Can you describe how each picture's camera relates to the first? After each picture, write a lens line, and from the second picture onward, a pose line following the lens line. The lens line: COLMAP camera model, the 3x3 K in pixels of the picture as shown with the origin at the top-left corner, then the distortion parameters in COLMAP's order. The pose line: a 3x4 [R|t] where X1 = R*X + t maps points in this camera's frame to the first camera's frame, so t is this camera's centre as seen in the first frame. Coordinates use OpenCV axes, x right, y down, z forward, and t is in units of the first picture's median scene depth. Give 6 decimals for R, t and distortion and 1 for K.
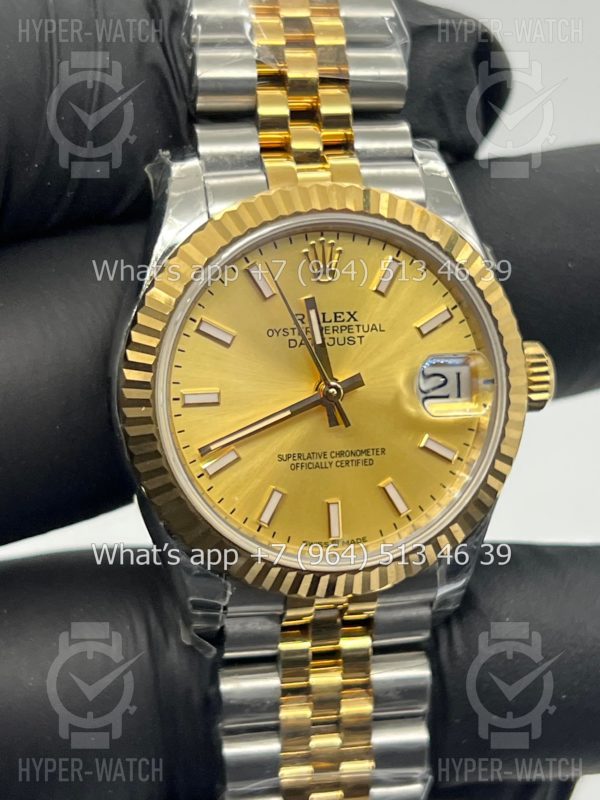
lens RADIAL K [[1771.0, 0, 295.1], [0, 1771.0, 400.7], [0, 0, 1]] dist [0.185380, 0.000000]
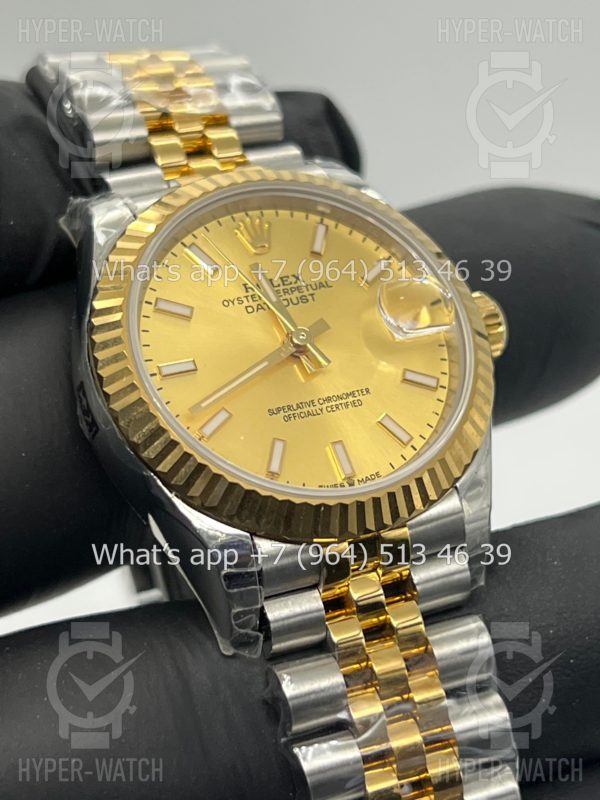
lens RADIAL K [[1771.0, 0, 299.7], [0, 1771.0, 403.0], [0, 0, 1]] dist [0.185380, 0.000000]
pose [[0.952686, -0.240041, 0.186464, -0.171517], [0.297401, 0.862842, -0.408725, 0.425092], [-0.062778, 0.444841, 0.893407, 0.122589]]
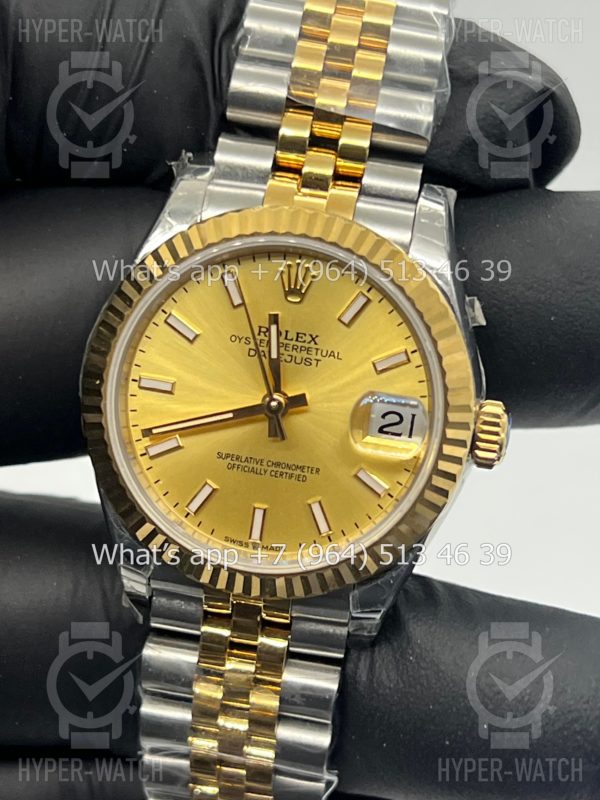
lens RADIAL K [[1771.0, 0, 311.4], [0, 1771.0, 426.5], [0, 0, 1]] dist [0.185380, 0.000000]
pose [[0.942552, 0.218908, -0.252338, 0.304376], [-0.211516, 0.975746, 0.056407, -0.055644], [0.258565, 0.000207, 0.965994, -0.015545]]
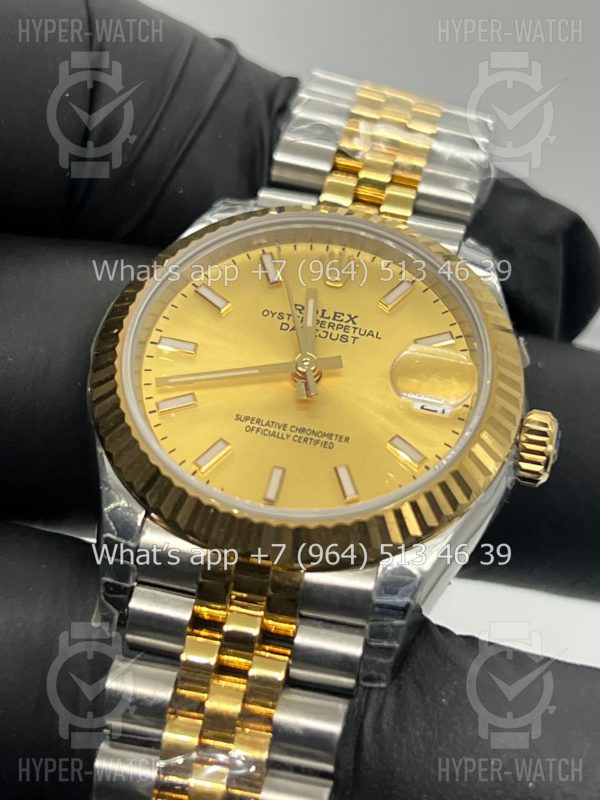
lens RADIAL K [[1771.0, 0, 301.6], [0, 1771.0, 398.3], [0, 0, 1]] dist [0.185380, 0.000000]
pose [[0.944679, 0.124023, -0.303645, 0.305968], [-0.283594, 0.773964, -0.566175, 0.543581], [0.164792, 0.620965, 0.766320, 0.268092]]
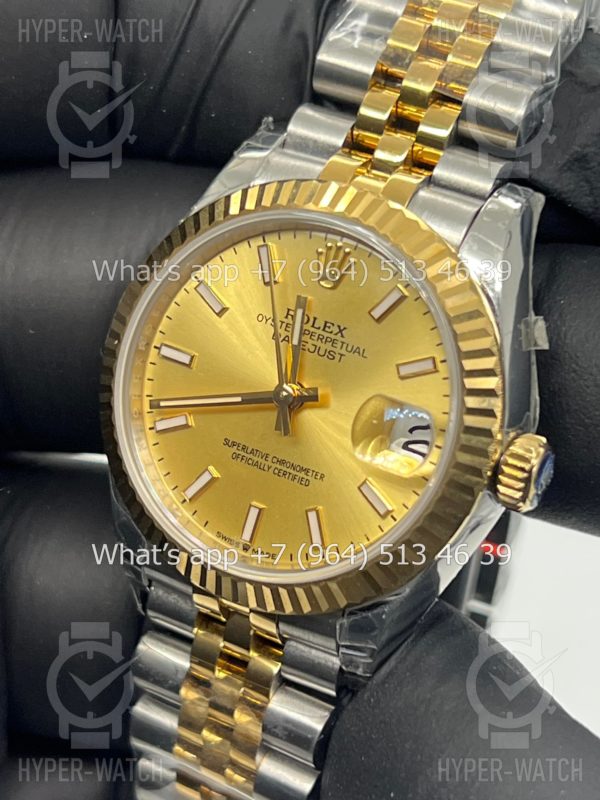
lens RADIAL K [[1771.0, 0, 306.3], [0, 1771.0, 395.8], [0, 0, 1]] dist [0.185380, 0.000000]
pose [[0.774793, 0.340803, -0.532494, 0.528423], [-0.359200, 0.930414, 0.072832, -0.077063], [0.520261, 0.134842, 0.843295, 0.194123]]
